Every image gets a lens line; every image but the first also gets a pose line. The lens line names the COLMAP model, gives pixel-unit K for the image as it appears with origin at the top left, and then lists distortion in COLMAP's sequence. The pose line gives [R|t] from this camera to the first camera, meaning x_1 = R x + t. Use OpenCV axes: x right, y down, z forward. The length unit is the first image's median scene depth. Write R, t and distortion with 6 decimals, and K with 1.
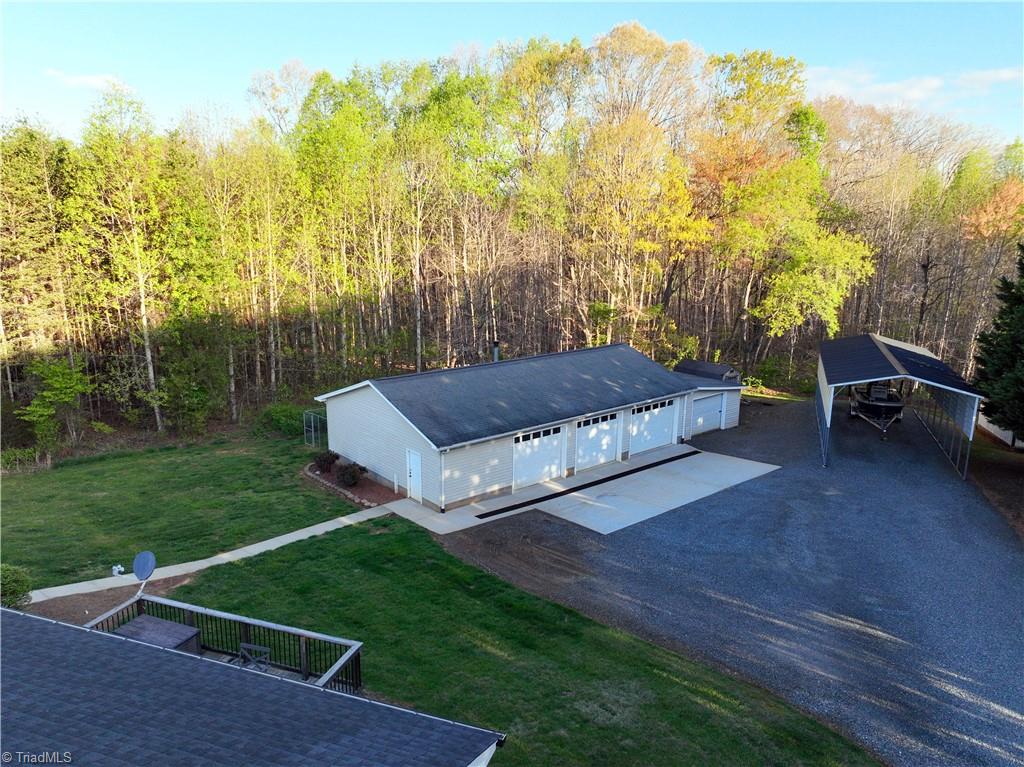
lens RADIAL K [[722.5, 0, 515.2], [0, 722.5, 379.1], [0, 0, 1]] dist [-0.003722, 0.016380]
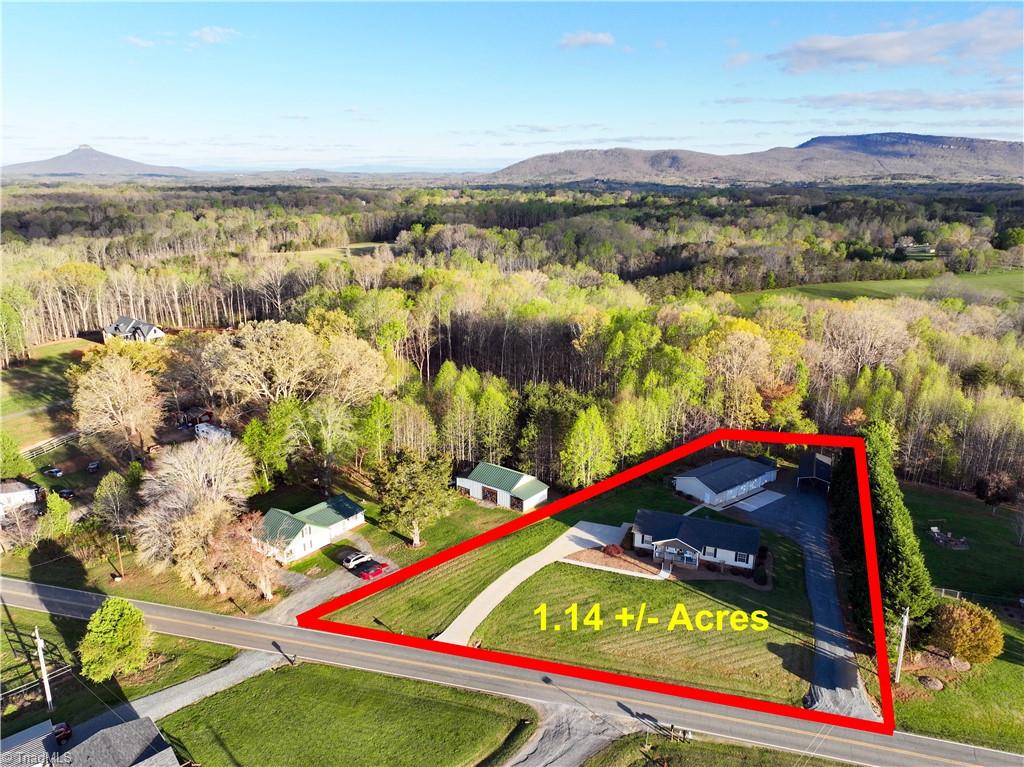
lens RADIAL K [[722.5, 0, 514.5], [0, 722.5, 387.2], [0, 0, 1]] dist [-0.003722, 0.016380]
pose [[0.999045, 0.003671, -0.043548, -1.062920], [-0.000494, 0.997351, 0.072743, -0.833244], [0.043699, -0.072652, 0.996400, -3.309502]]
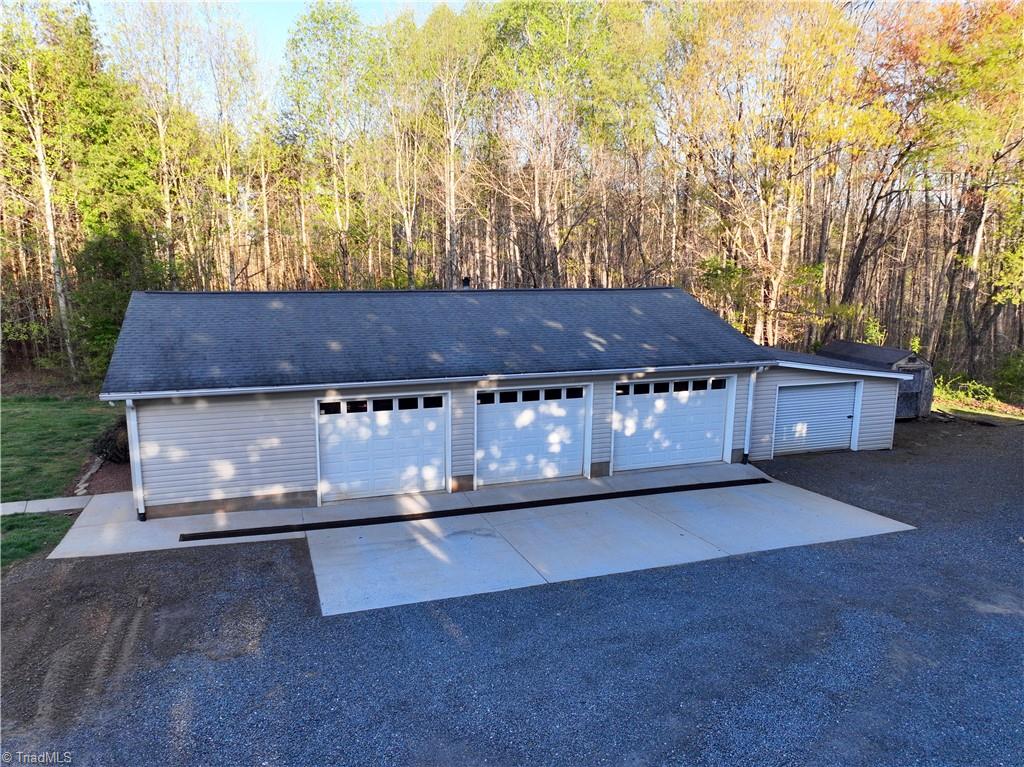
lens RADIAL K [[722.5, 0, 511.9], [0, 722.5, 381.6], [0, 0, 1]] dist [-0.003722, 0.016380]
pose [[0.932929, 0.063944, -0.354336, 0.290833], [-0.075352, 0.996986, -0.018477, 0.058094], [0.352087, 0.043938, 0.934936, 0.488880]]
